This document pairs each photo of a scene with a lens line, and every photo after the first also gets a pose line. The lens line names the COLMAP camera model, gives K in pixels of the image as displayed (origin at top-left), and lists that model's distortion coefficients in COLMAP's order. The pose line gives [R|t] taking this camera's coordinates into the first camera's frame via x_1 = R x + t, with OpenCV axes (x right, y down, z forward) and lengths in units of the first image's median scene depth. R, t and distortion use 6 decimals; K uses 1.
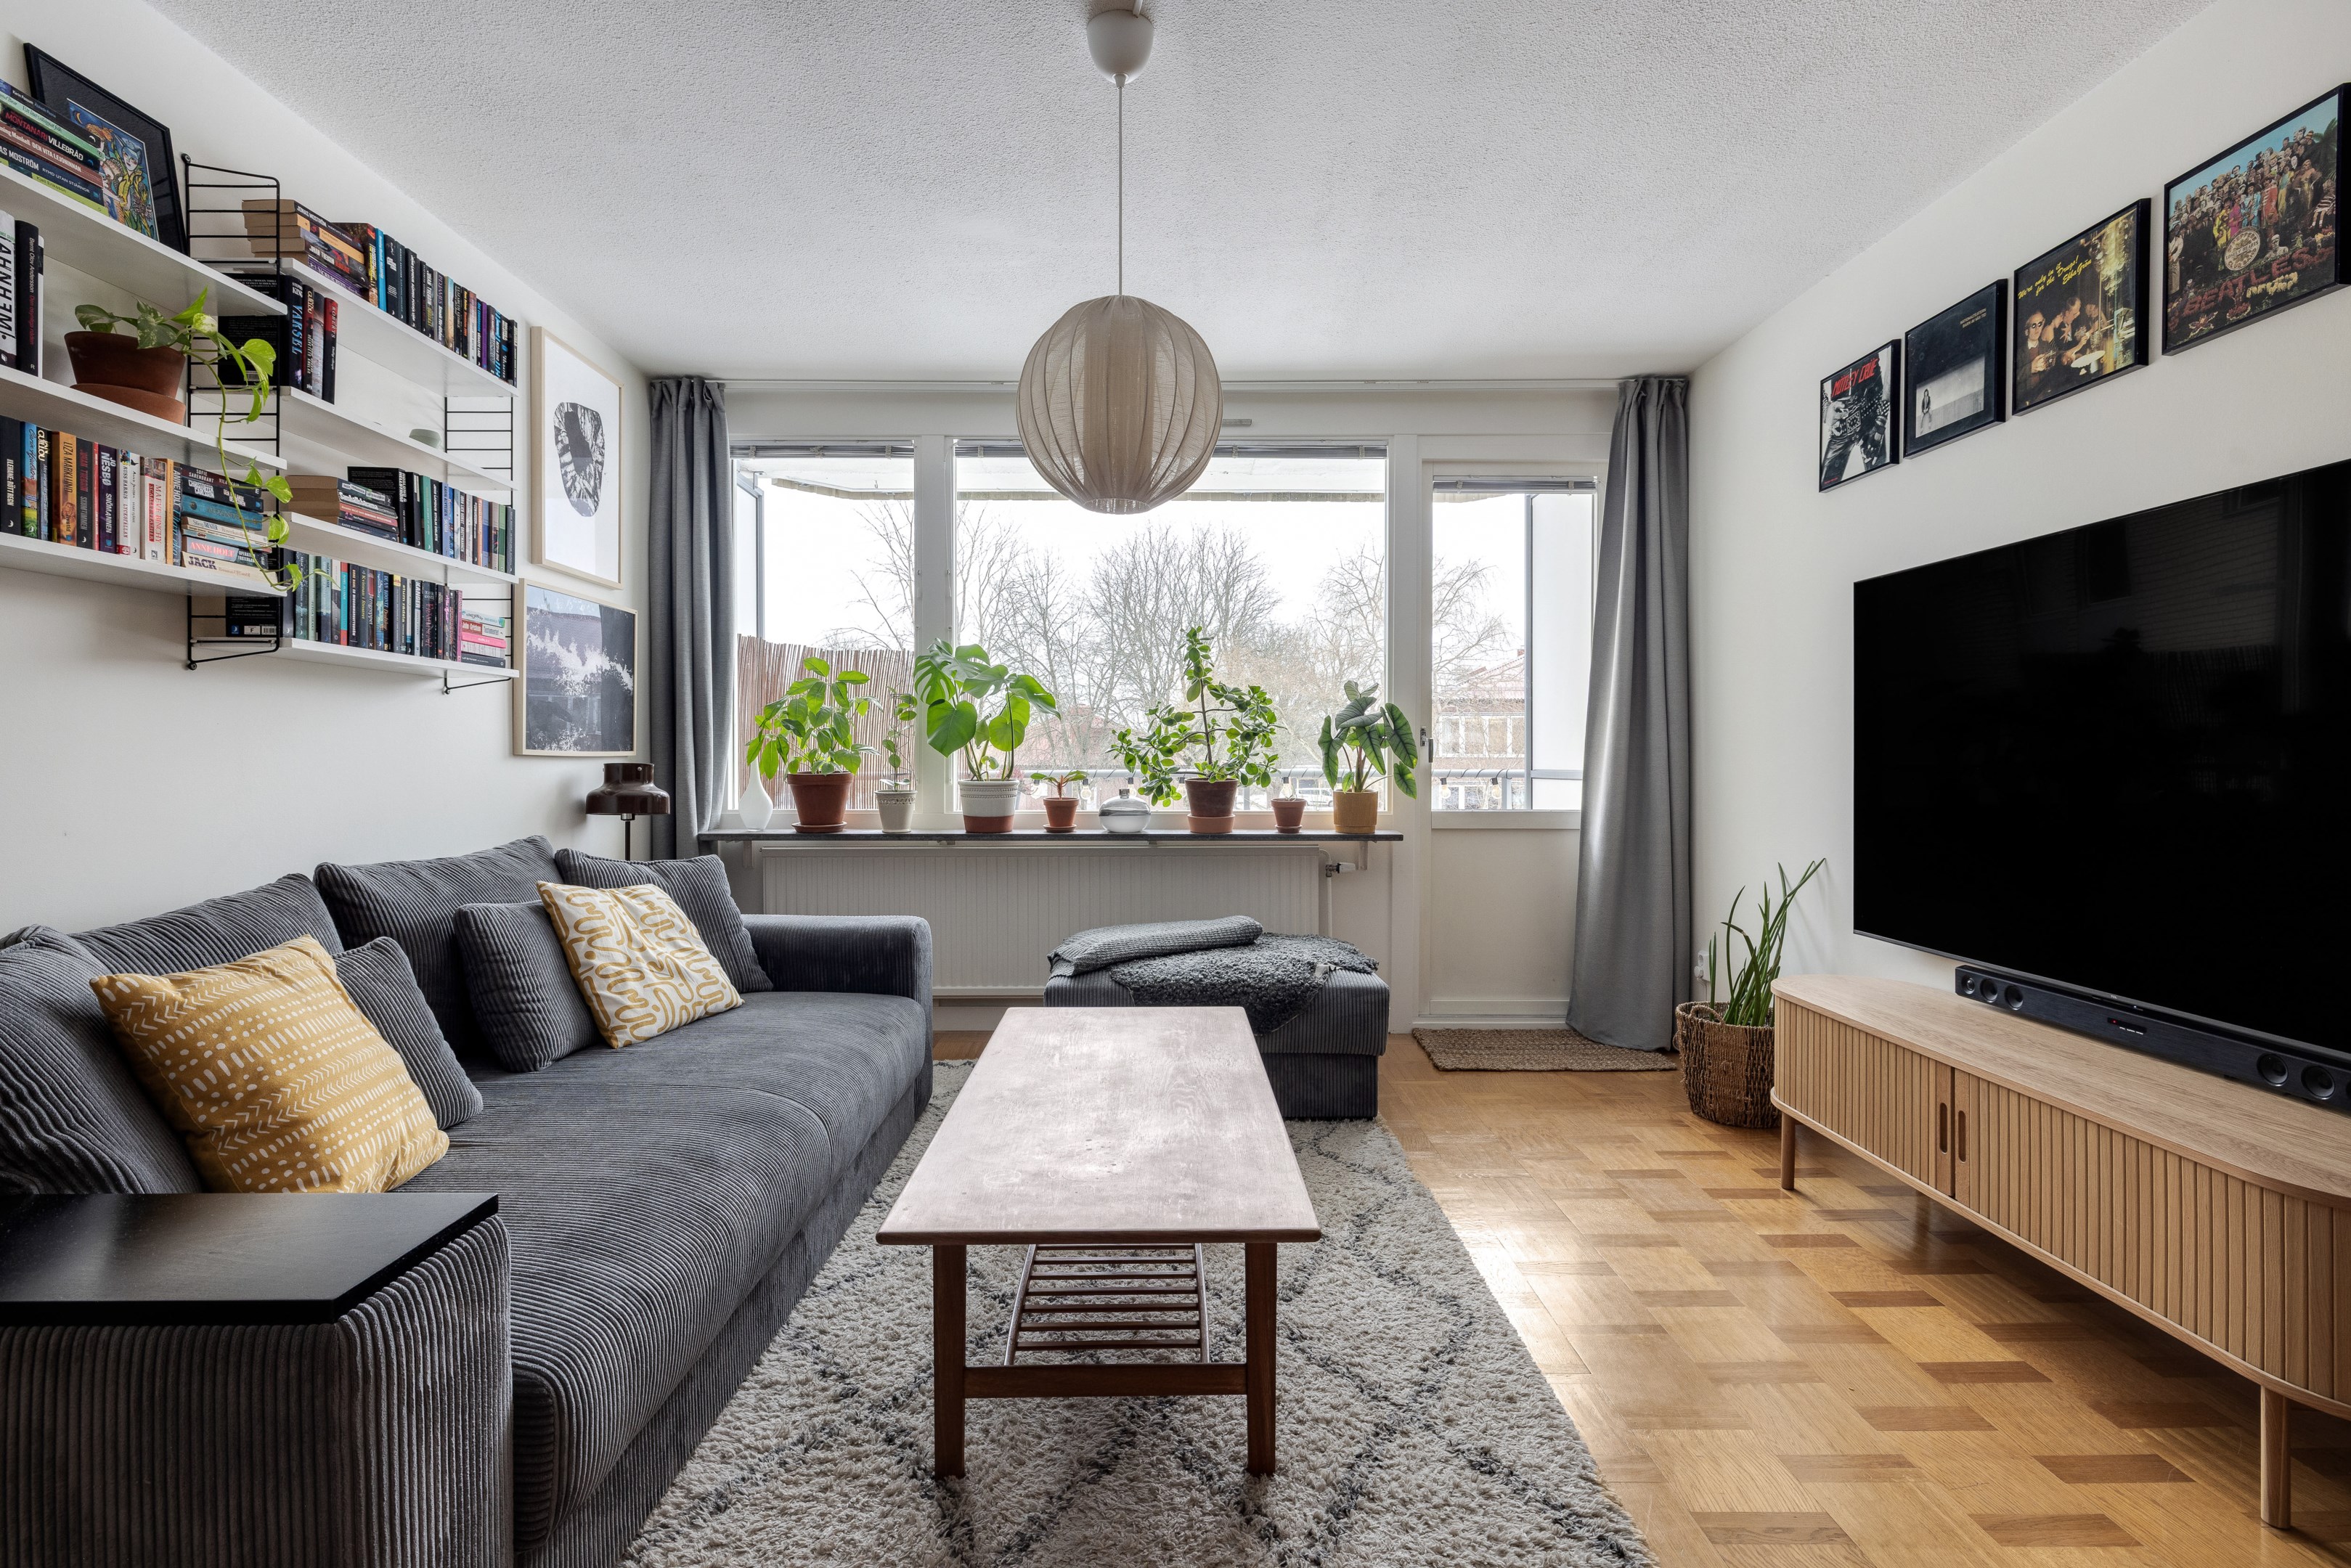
lens RADIAL K [[1291.4, 0, 1165.5], [0, 1291.4, 772.4], [0, 0, 1]] dist [-0.000962, 0.002654]
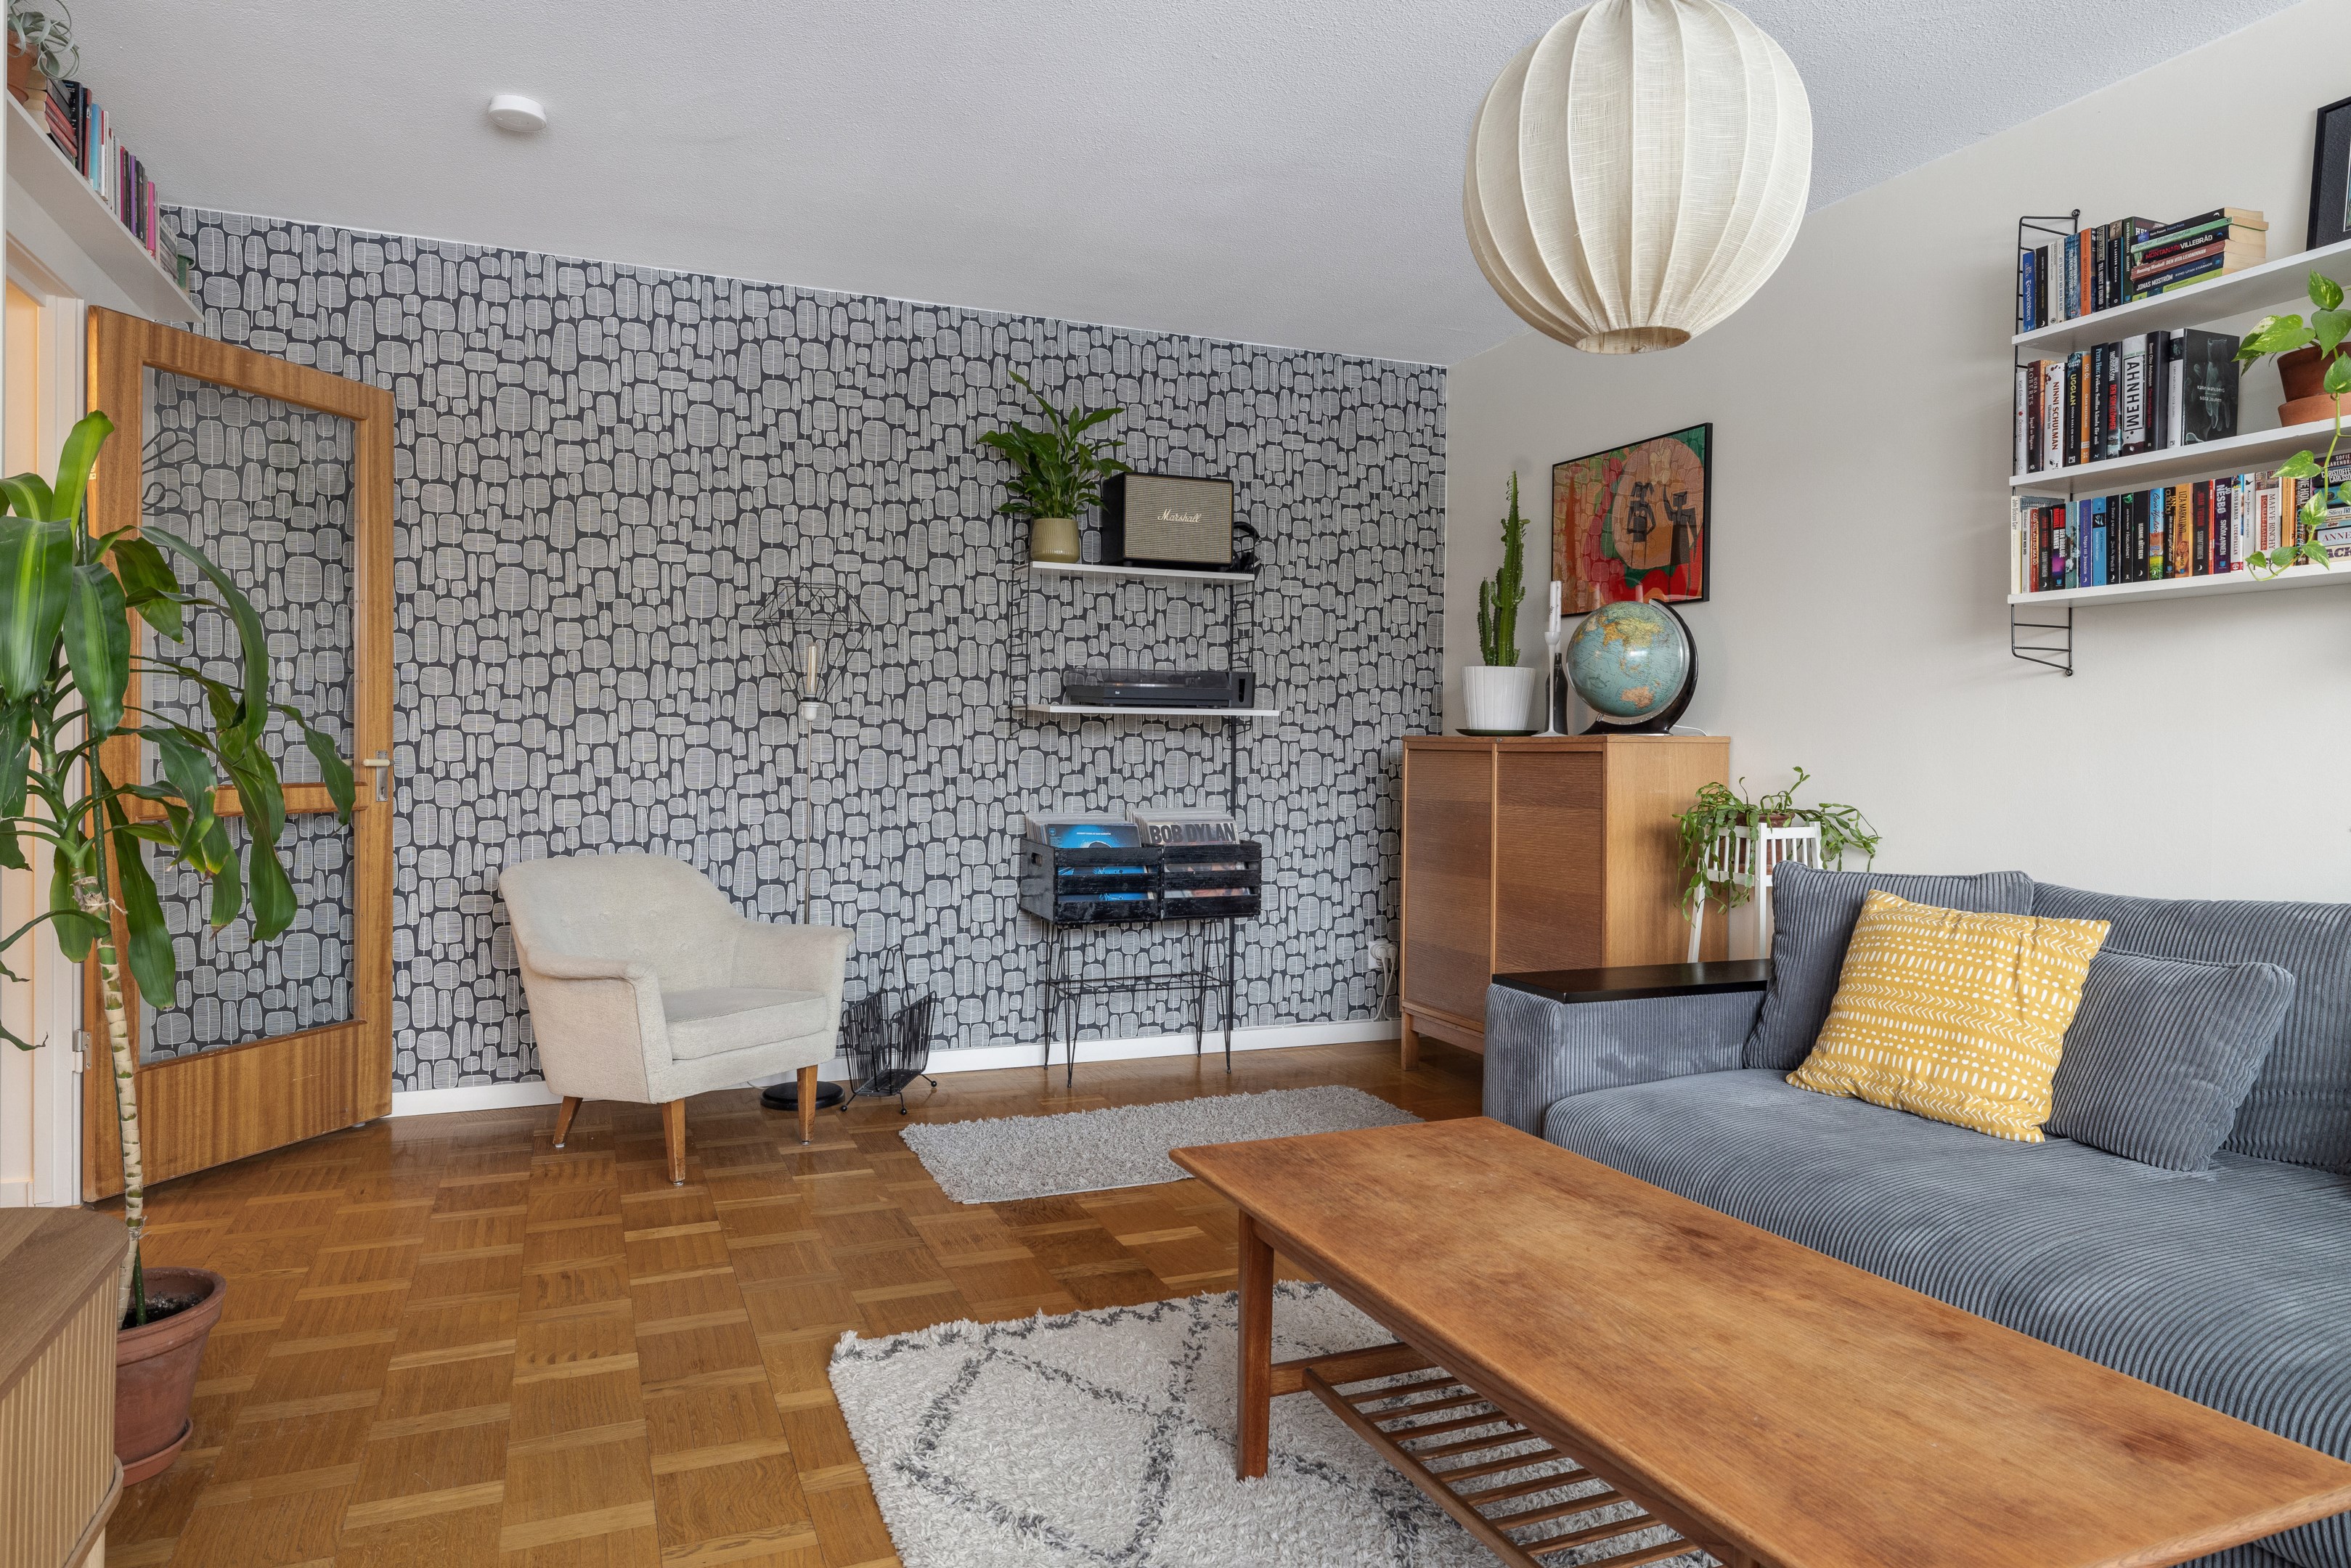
lens RADIAL K [[1291.4, 0, 1165.5], [0, 1291.4, 772.4], [0, 0, 1]] dist [-0.000962, 0.002654]
pose [[-0.911733, -0.008399, -0.410697, 0.481493], [-0.016540, 0.999731, 0.016273, 0.000133], [0.410450, 0.021630, -0.911627, 1.662721]]
